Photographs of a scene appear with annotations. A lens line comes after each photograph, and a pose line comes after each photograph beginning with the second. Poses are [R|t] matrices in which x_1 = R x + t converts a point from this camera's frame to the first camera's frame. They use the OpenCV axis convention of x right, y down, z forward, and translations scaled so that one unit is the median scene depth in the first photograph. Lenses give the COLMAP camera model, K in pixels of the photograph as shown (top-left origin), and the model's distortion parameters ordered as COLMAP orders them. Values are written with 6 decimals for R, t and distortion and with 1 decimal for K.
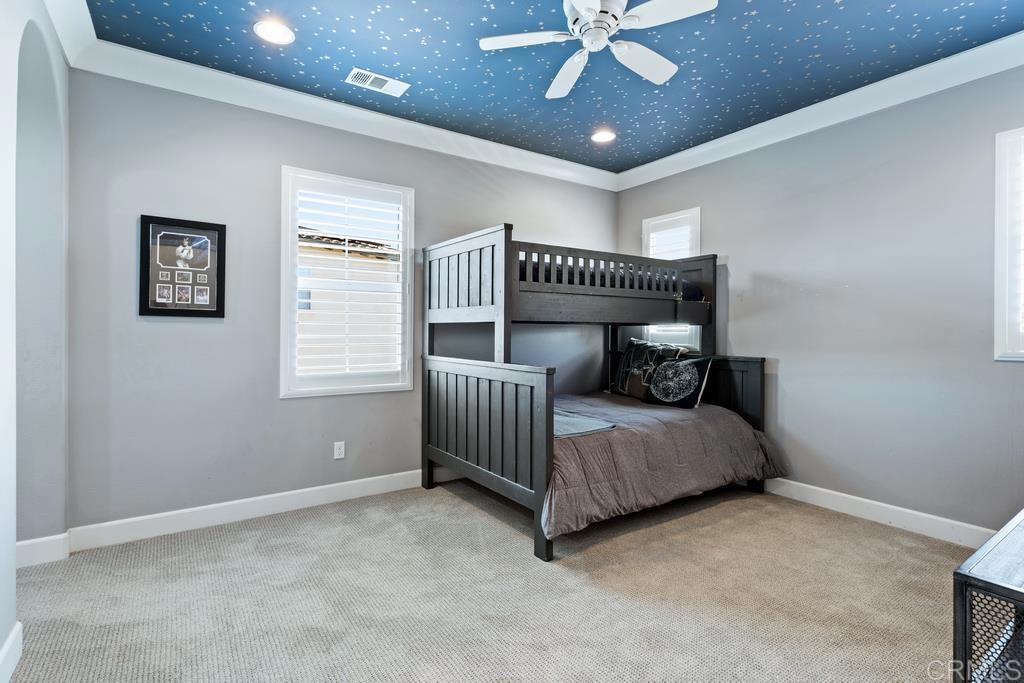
lens RADIAL K [[486.1, 0, 513.3], [0, 486.1, 346.6], [0, 0, 1]] dist [0.007572, -0.000050]
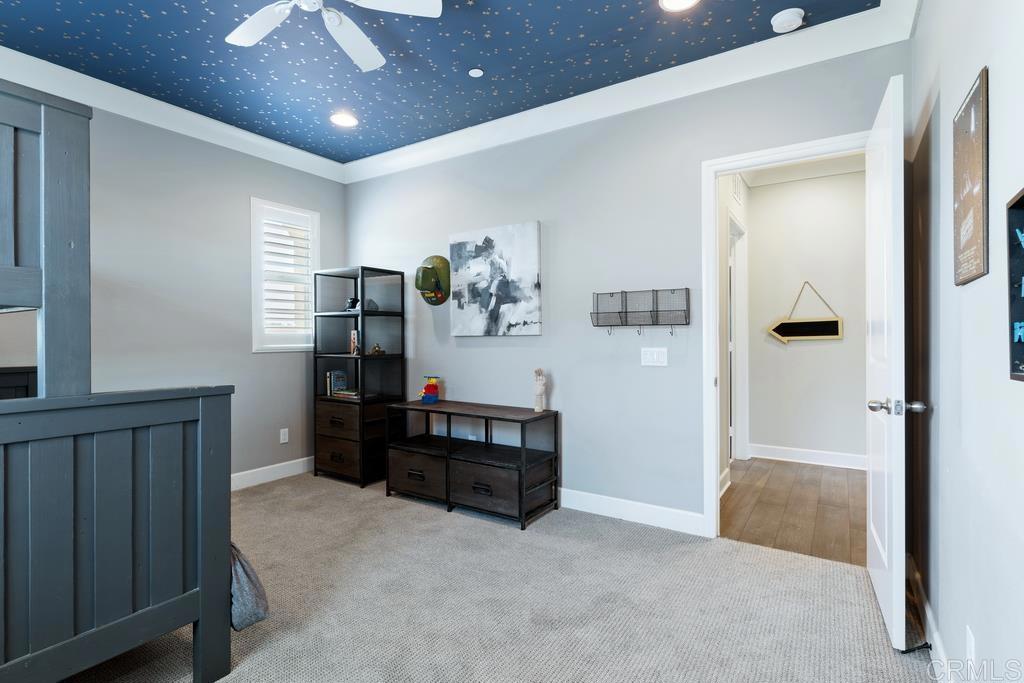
lens RADIAL K [[486.1, 0, 513.3], [0, 486.1, 346.6], [0, 0, 1]] dist [0.007572, -0.000050]
pose [[-0.369710, -0.025306, 0.928803, -0.817948], [0.017051, 0.999276, 0.034014, -0.032970], [-0.928991, 0.028412, -0.369010, 1.021594]]
